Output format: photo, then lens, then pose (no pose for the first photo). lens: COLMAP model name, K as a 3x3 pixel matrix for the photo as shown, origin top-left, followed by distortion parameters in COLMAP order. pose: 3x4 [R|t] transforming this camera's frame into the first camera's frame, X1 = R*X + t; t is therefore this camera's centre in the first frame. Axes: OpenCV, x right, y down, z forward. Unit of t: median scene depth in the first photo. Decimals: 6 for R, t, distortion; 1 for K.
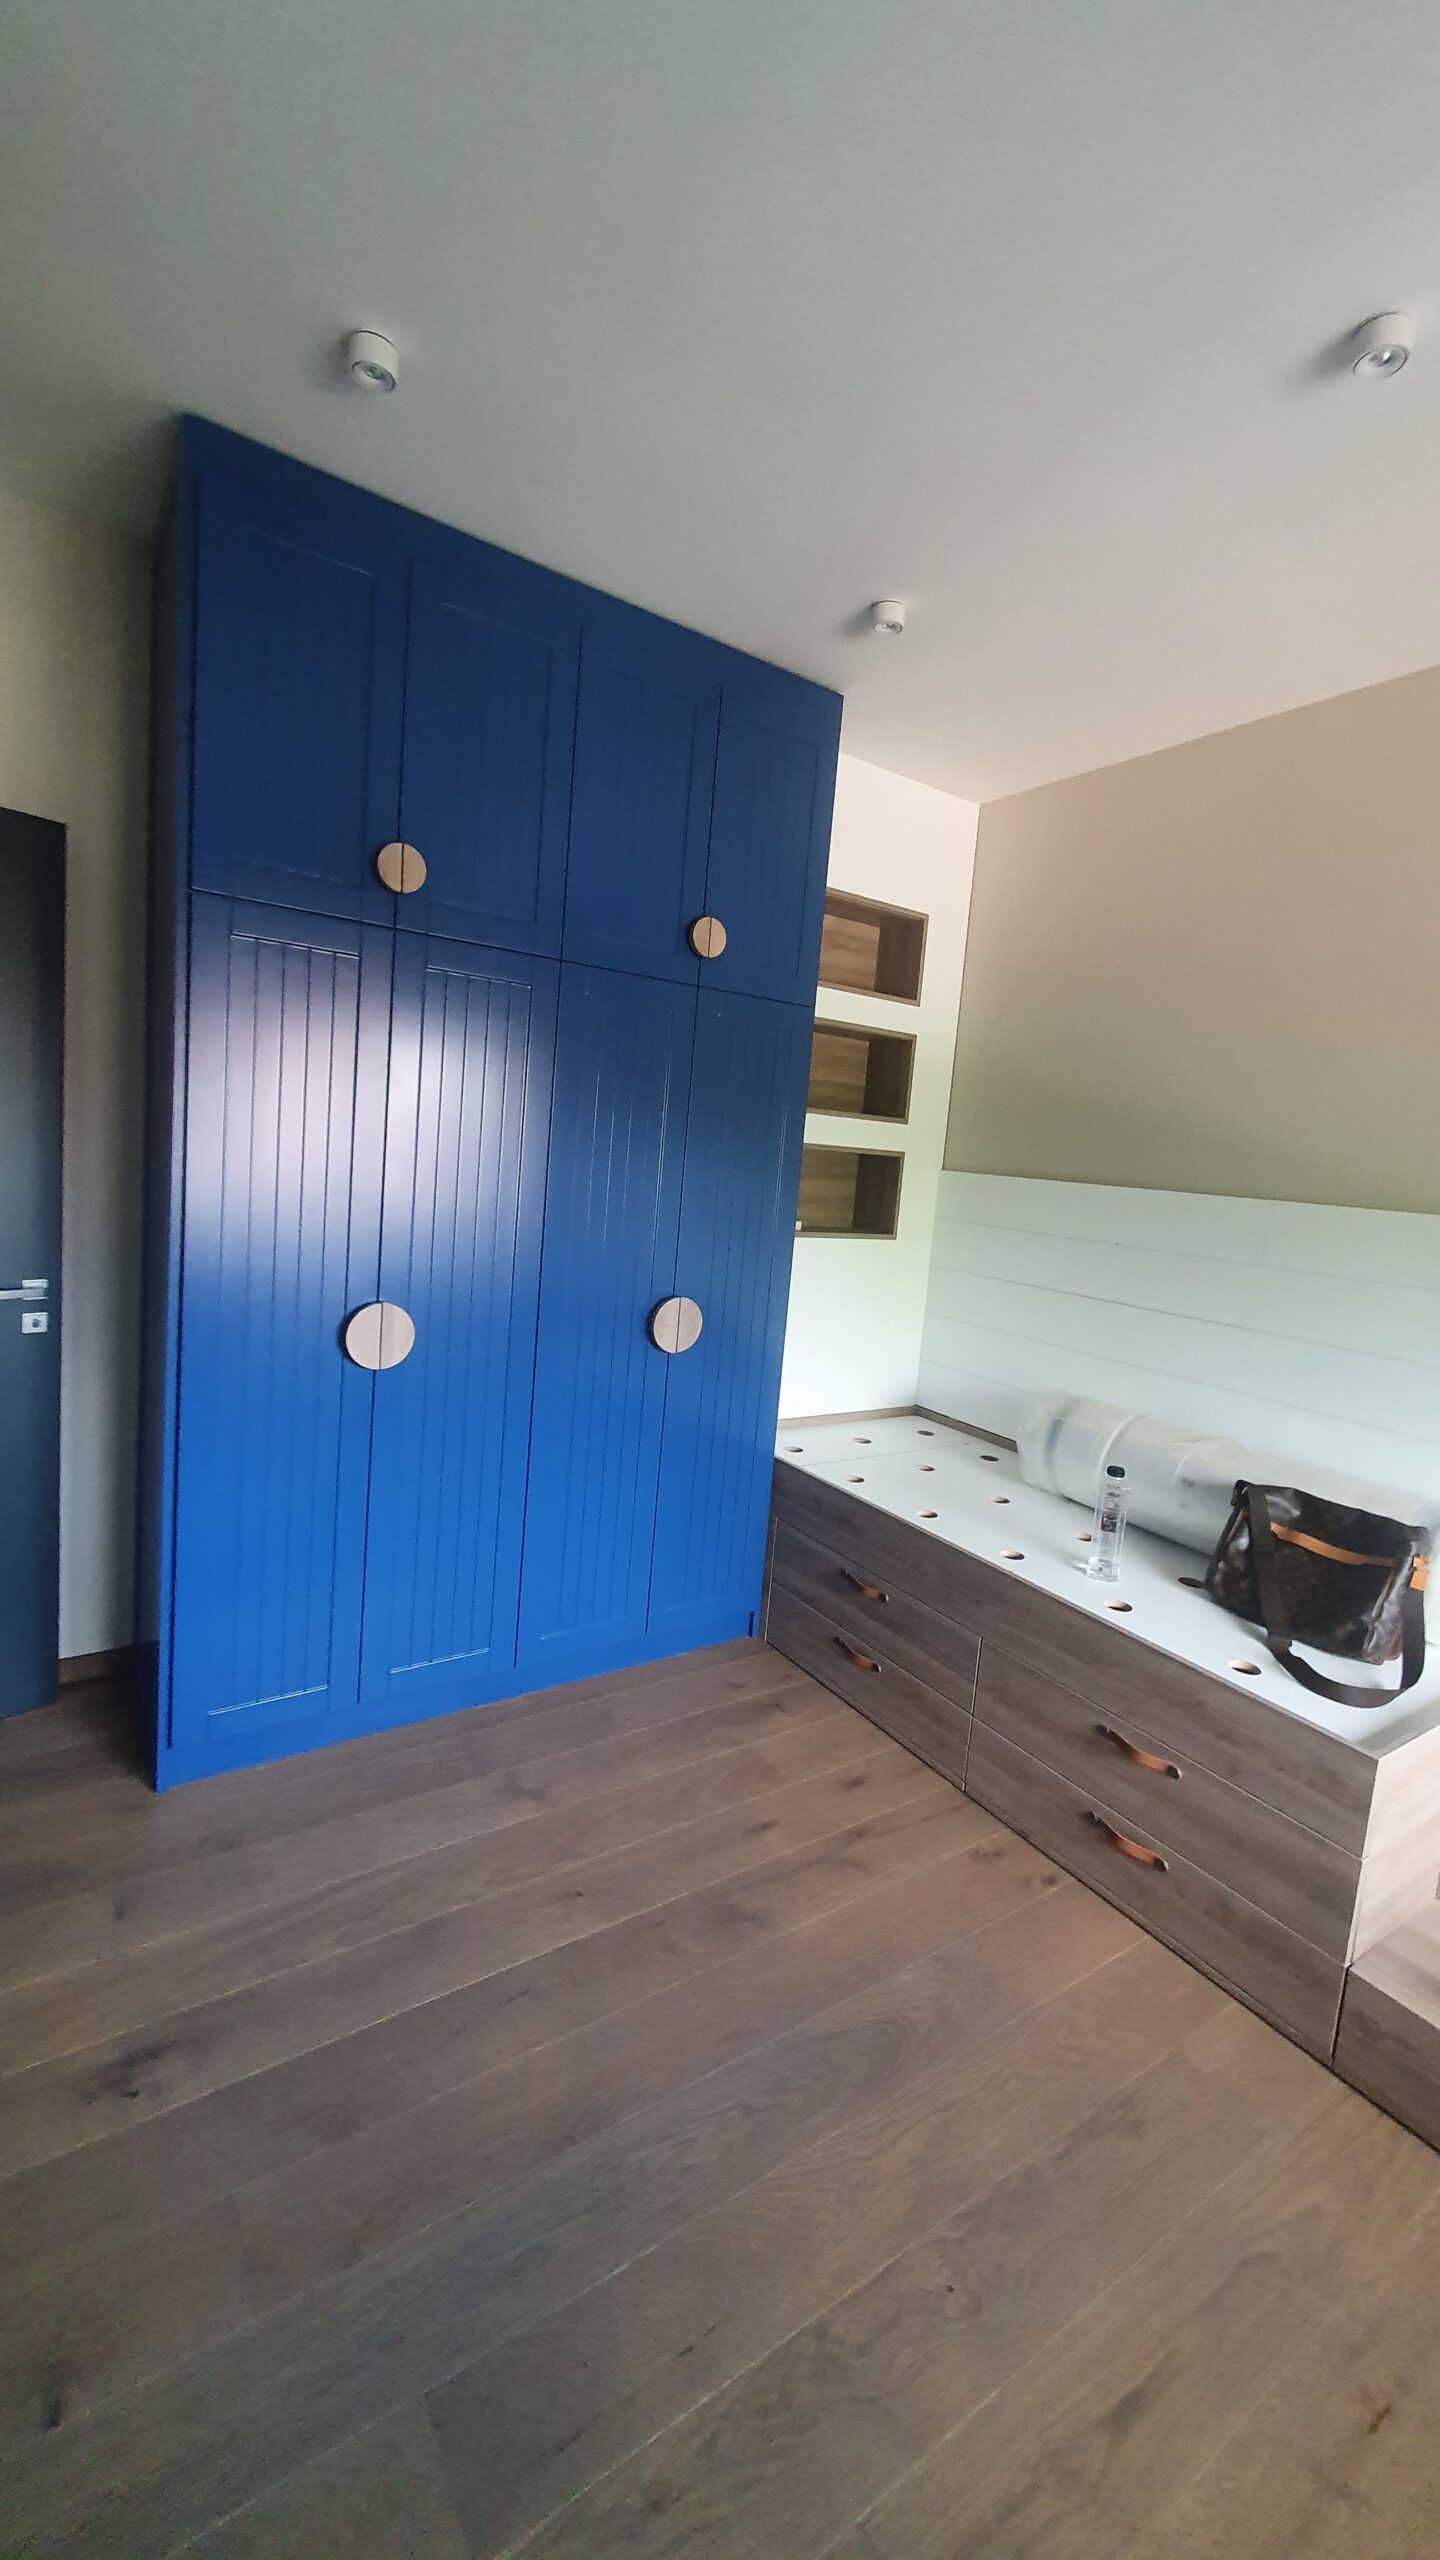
lens RADIAL K [[1013.6, 0, 716.9], [0, 1013.6, 1272.9], [0, 0, 1]] dist [0.000306, 0.000074]
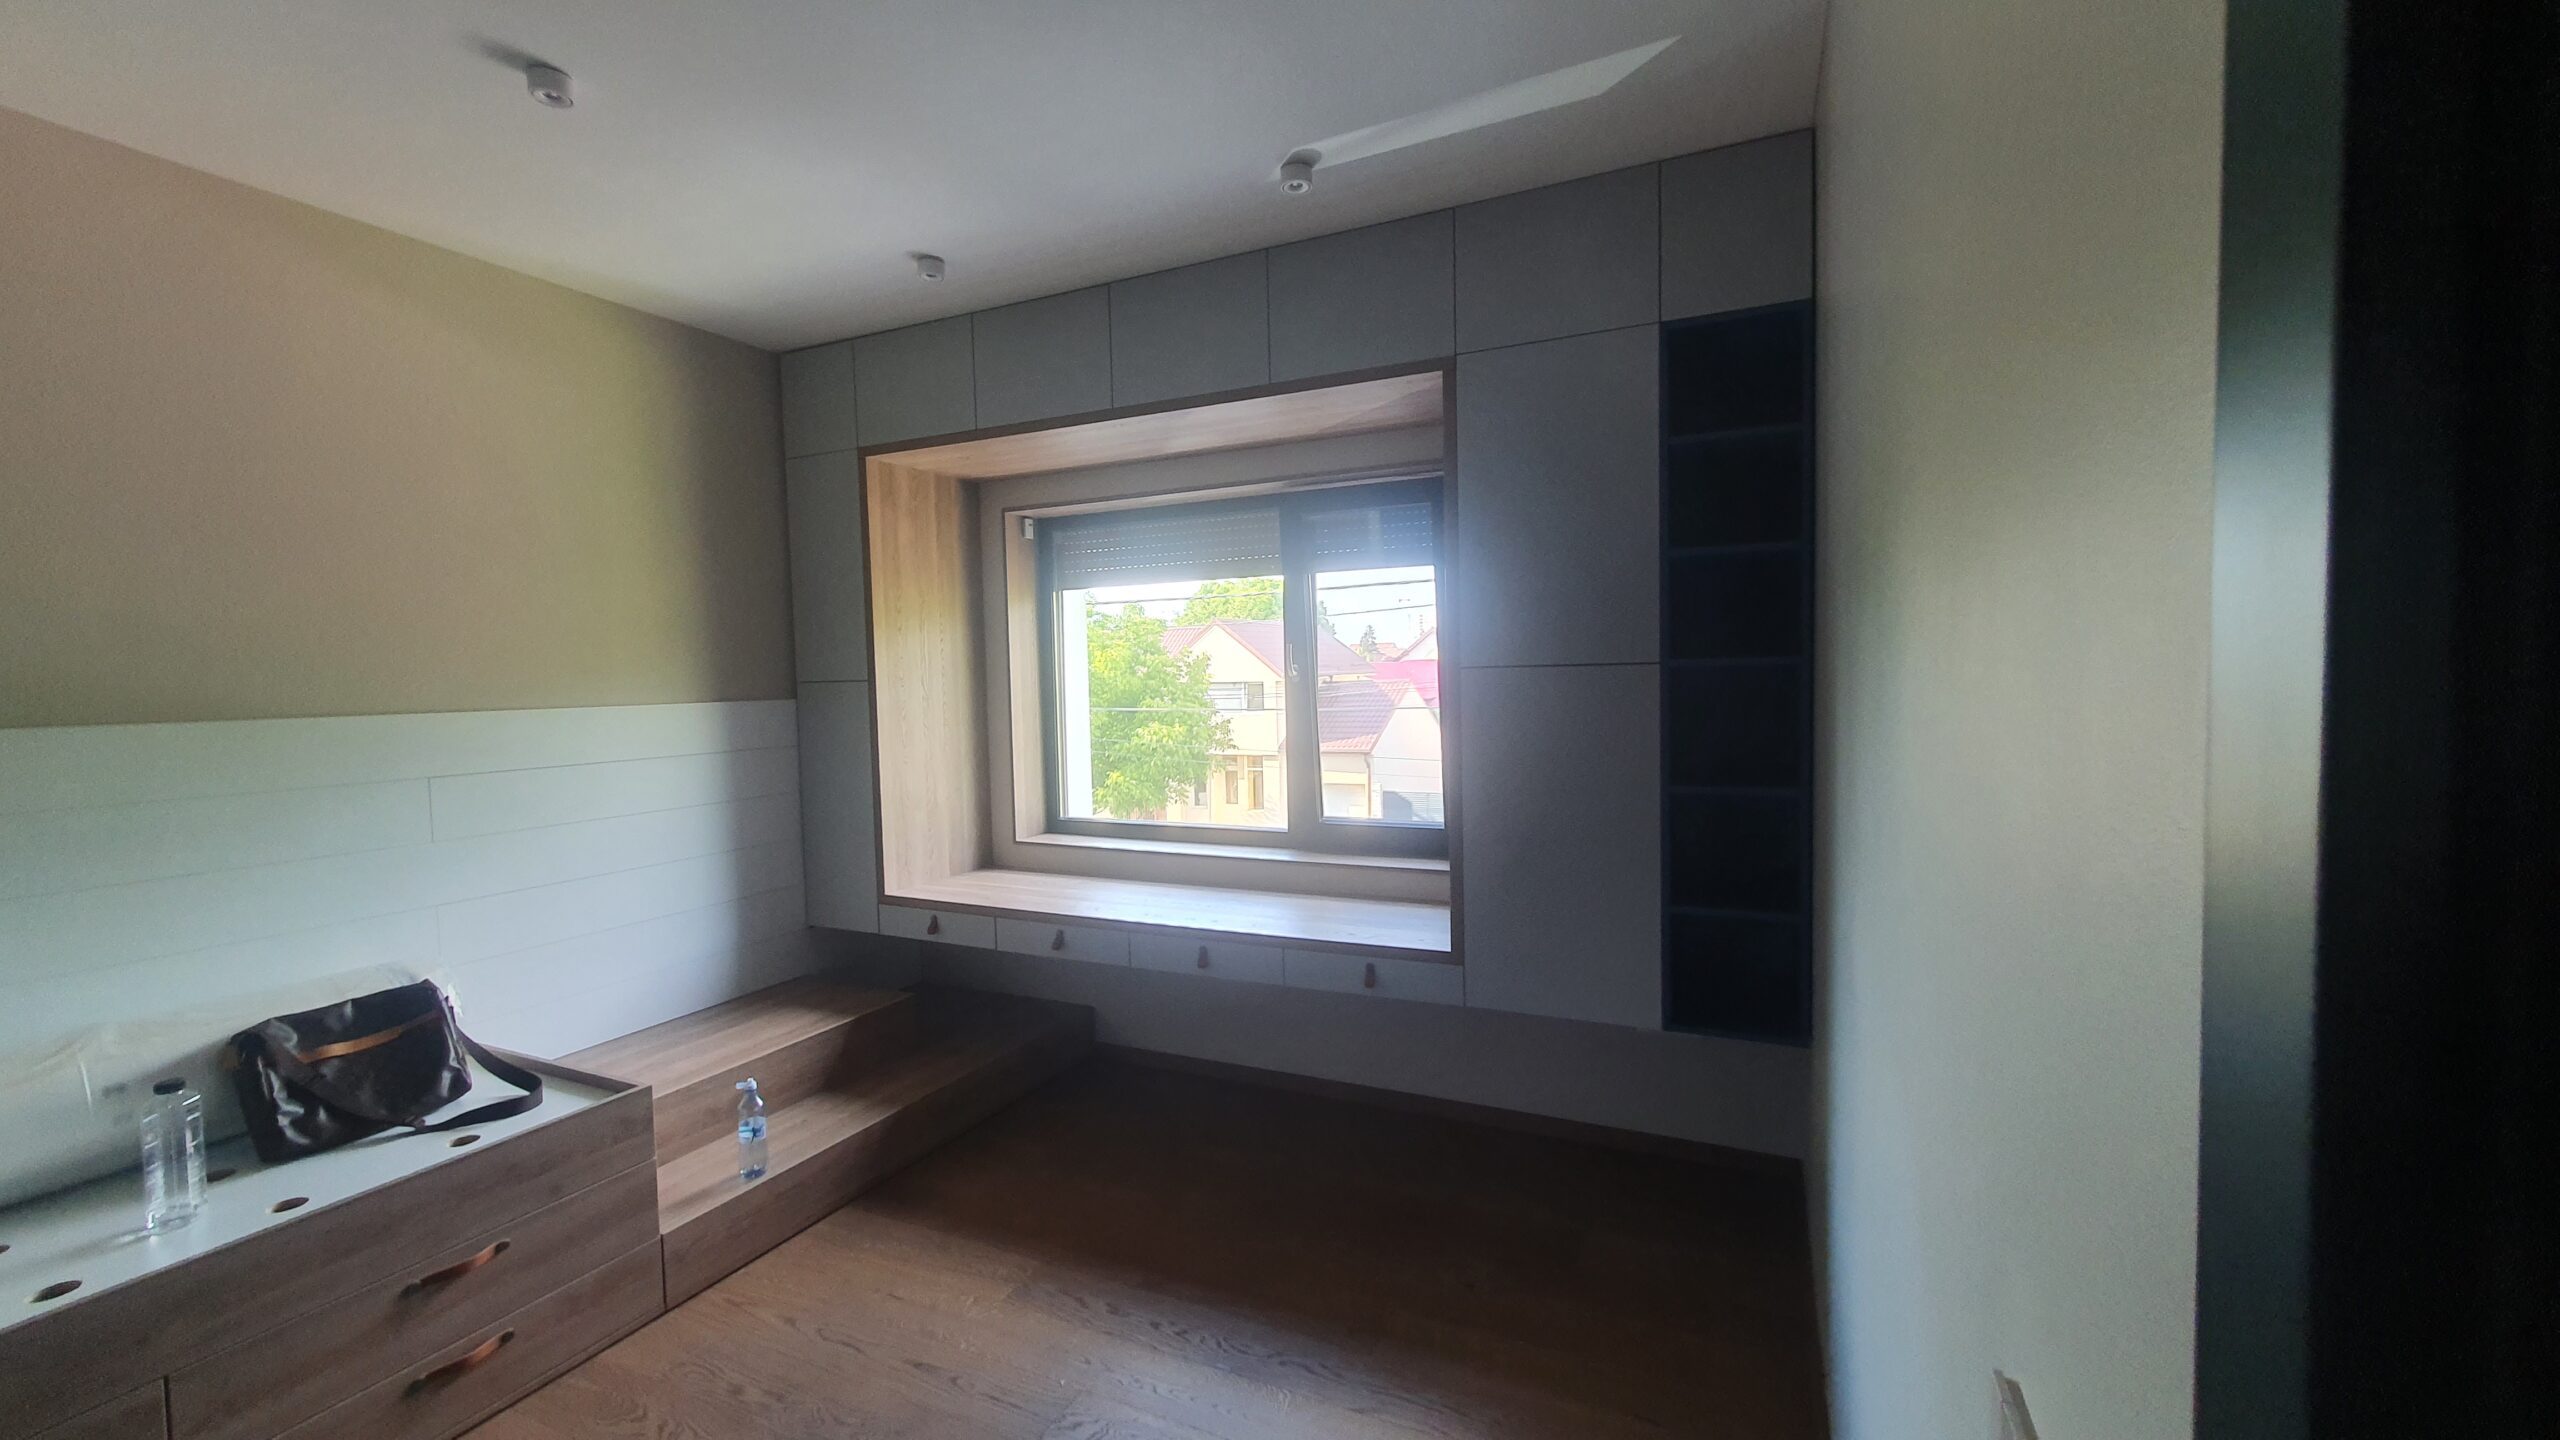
lens RADIAL K [[1013.6, 0, 1279.8], [0, 1013.6, 719.2], [0, 0, 1]] dist [0.000306, 0.000074]
pose [[-0.505673, -0.116556, 0.854816, -0.797213], [0.089624, 0.978373, 0.186421, -0.178217], [-0.858058, 0.170880, -0.484290, 0.687122]]
